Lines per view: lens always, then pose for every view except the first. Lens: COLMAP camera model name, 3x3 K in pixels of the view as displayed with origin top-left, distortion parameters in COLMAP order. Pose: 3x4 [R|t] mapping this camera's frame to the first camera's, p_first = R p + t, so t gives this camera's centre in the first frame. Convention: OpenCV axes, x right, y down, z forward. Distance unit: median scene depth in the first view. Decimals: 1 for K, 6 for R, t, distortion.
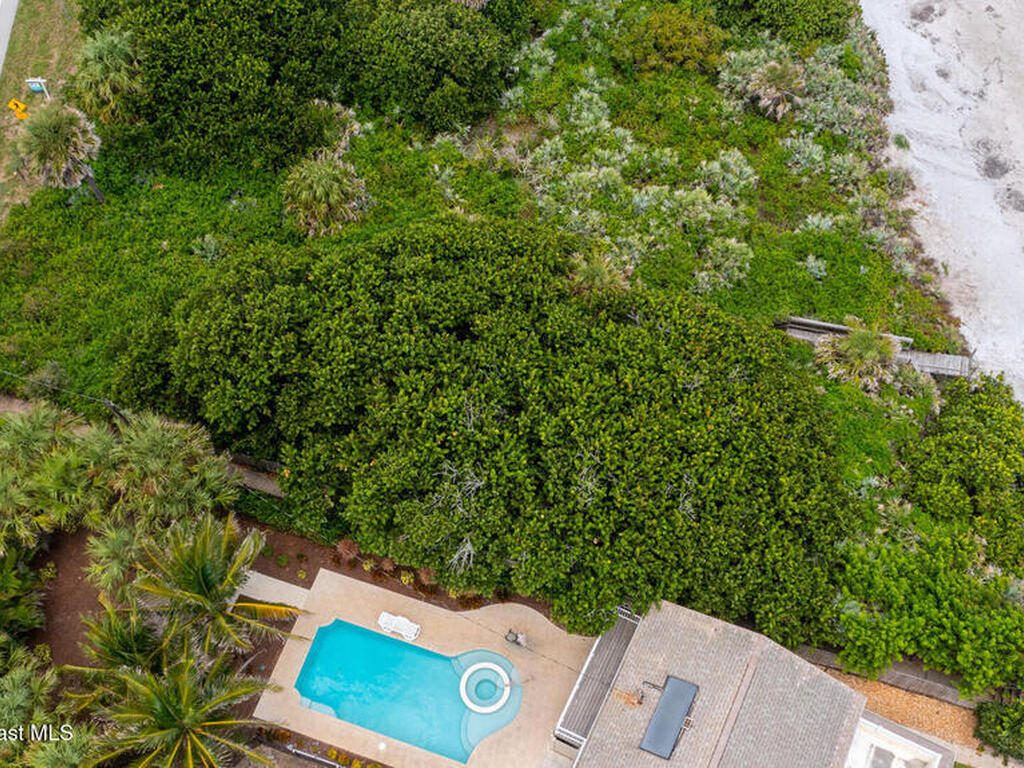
lens RADIAL K [[1074.6, 0, 510.9], [0, 1074.6, 381.3], [0, 0, 1]] dist [-0.037949, 0.118812]
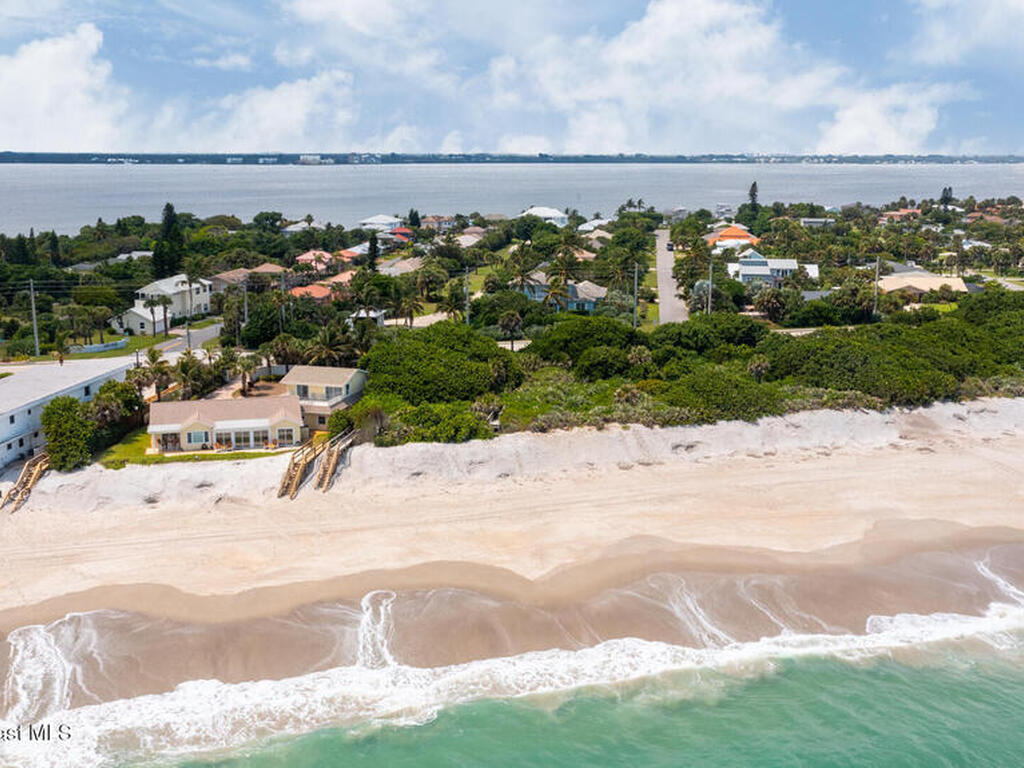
lens RADIAL K [[1098.6, 0, 512.0], [0, 1098.6, 384.0], [0, 0, 1]] dist [-0.019633, 0.026815]
pose [[0.192714, 0.216897, -0.956983, 2.434848], [-0.842856, 0.535971, -0.048256, 0.020429], [0.502449, 0.815899, 0.286102, 0.223238]]
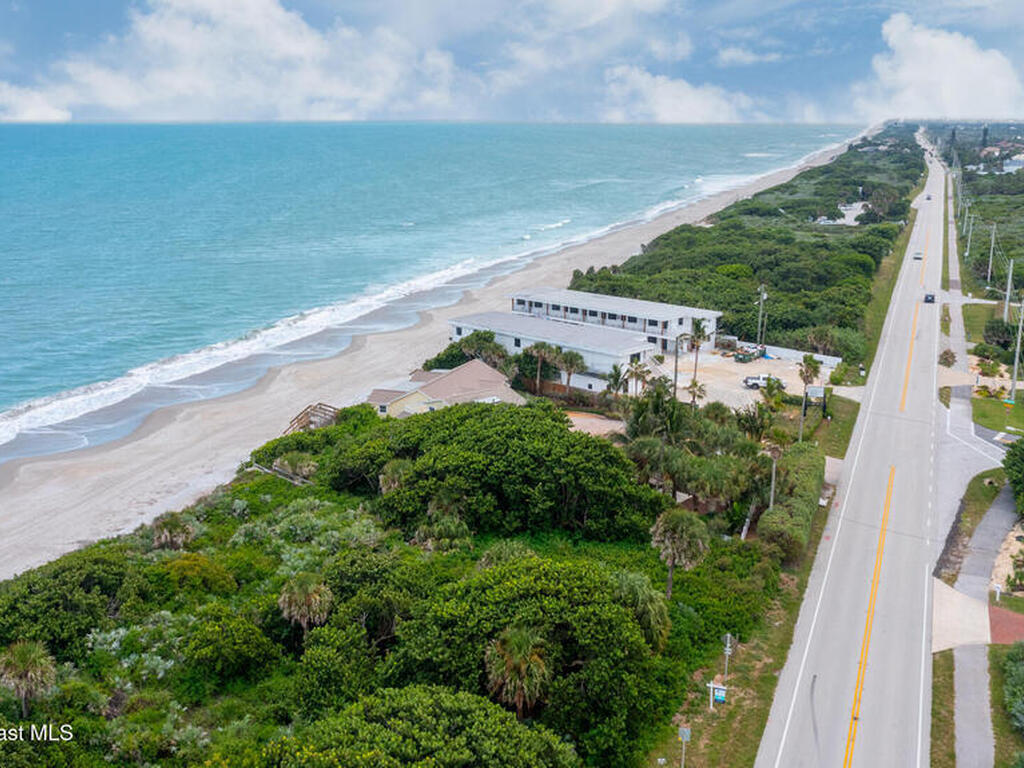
lens RADIAL K [[1074.6, 0, 510.9], [0, 1074.6, 381.3], [0, 0, 1]] dist [-0.037949, 0.118812]
pose [[-0.903603, -0.087267, 0.419389, -0.715651], [0.374539, 0.314202, 0.872352, -1.407723], [-0.207900, 0.945337, -0.251229, 1.103870]]
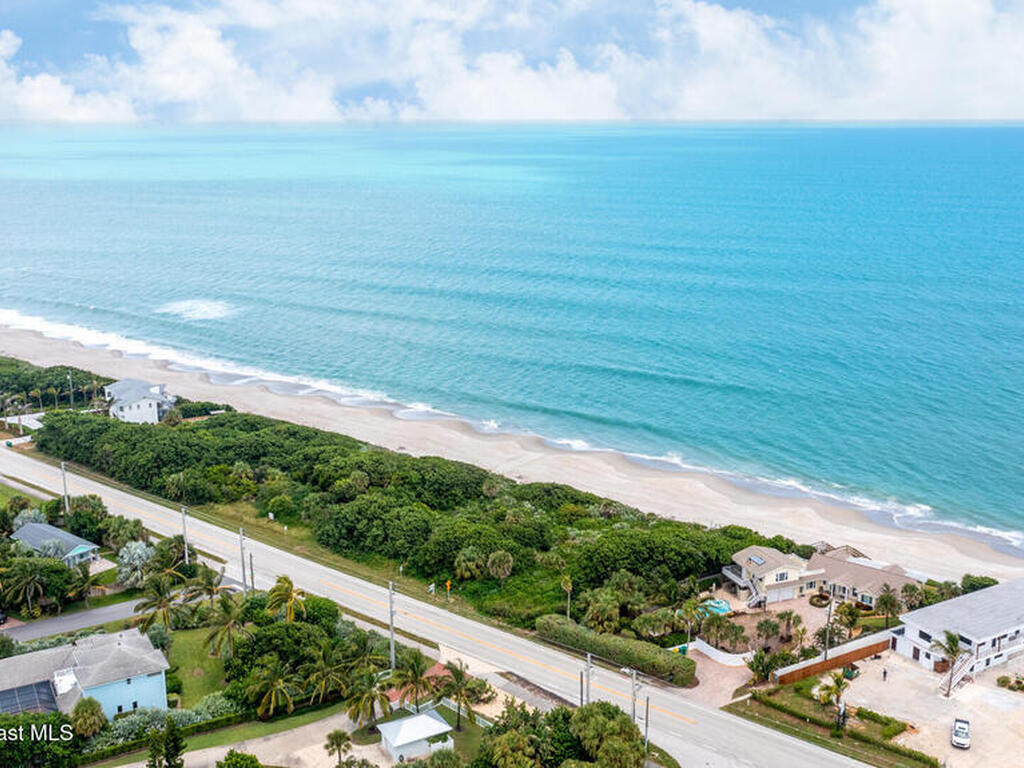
lens RADIAL K [[1074.6, 0, 510.9], [0, 1074.6, 381.3], [0, 0, 1]] dist [-0.037949, 0.118812]
pose [[0.663937, -0.167090, 0.728882, -2.347355], [0.635225, 0.640316, -0.431839, 0.725231], [-0.394559, 0.749718, 0.531269, -0.943489]]
